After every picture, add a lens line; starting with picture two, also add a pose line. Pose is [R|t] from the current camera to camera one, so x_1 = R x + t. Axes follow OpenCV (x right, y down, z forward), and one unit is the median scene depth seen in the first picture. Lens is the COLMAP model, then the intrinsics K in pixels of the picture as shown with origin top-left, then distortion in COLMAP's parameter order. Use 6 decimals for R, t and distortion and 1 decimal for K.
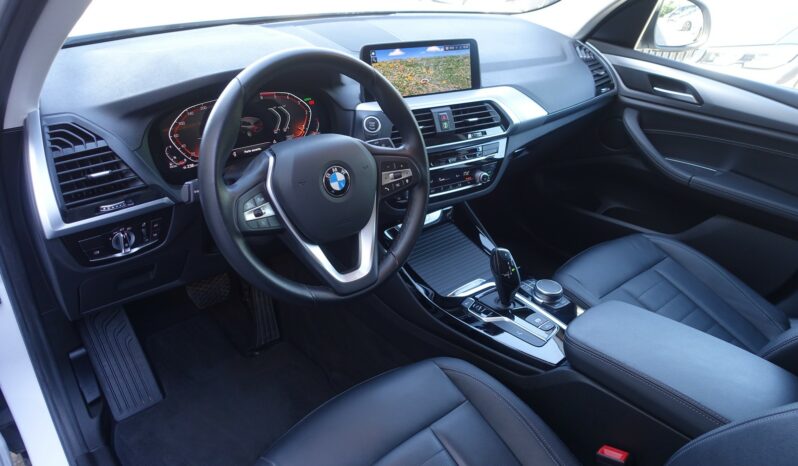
lens RADIAL K [[548.1, 0, 399.0], [0, 548.1, 233.0], [0, 0, 1]] dist [-0.002795, 0.002972]
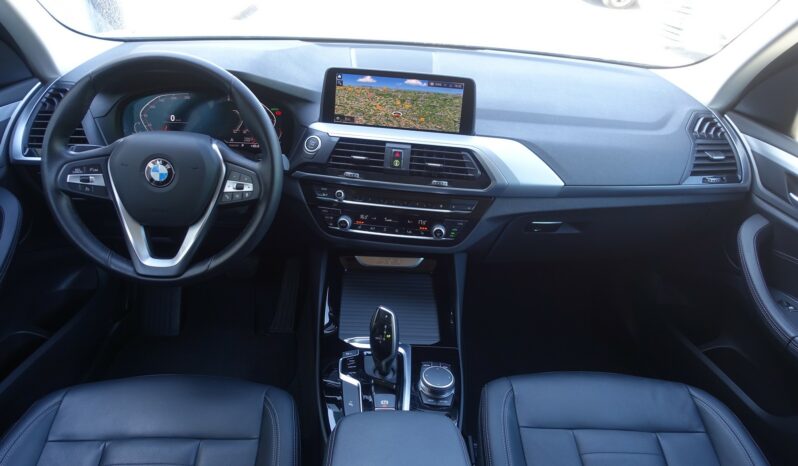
lens RADIAL K [[548.1, 0, 399.0], [0, 548.1, 233.0], [0, 0, 1]] dist [-0.002795, 0.002972]
pose [[0.790873, 0.278021, -0.545183, 0.625266], [-0.314009, 0.948994, 0.028429, -0.113167], [0.525279, 0.148708, 0.837835, 0.250029]]
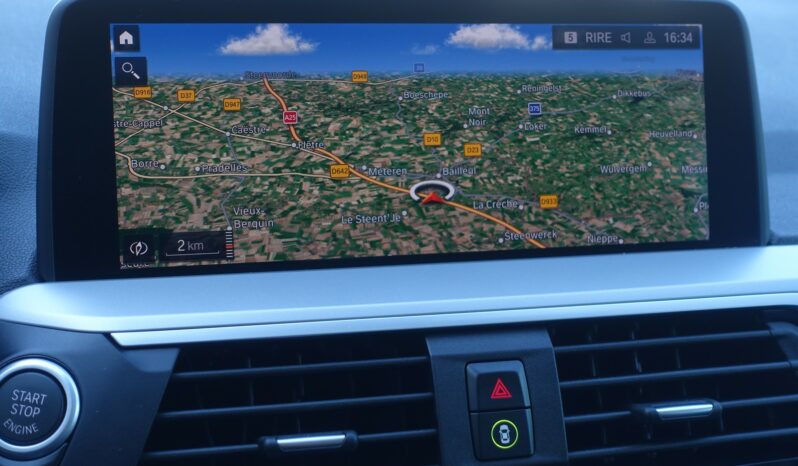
lens RADIAL K [[1144.0, 0, 399.0], [0, 1144.0, 233.0], [0, 0, 1]] dist [-0.016004, 0.042559]
pose [[0.949479, 0.053419, -0.309250, 0.164157], [-0.129090, 0.964661, -0.229708, -0.170639], [0.286051, 0.258024, 0.922821, 0.635492]]
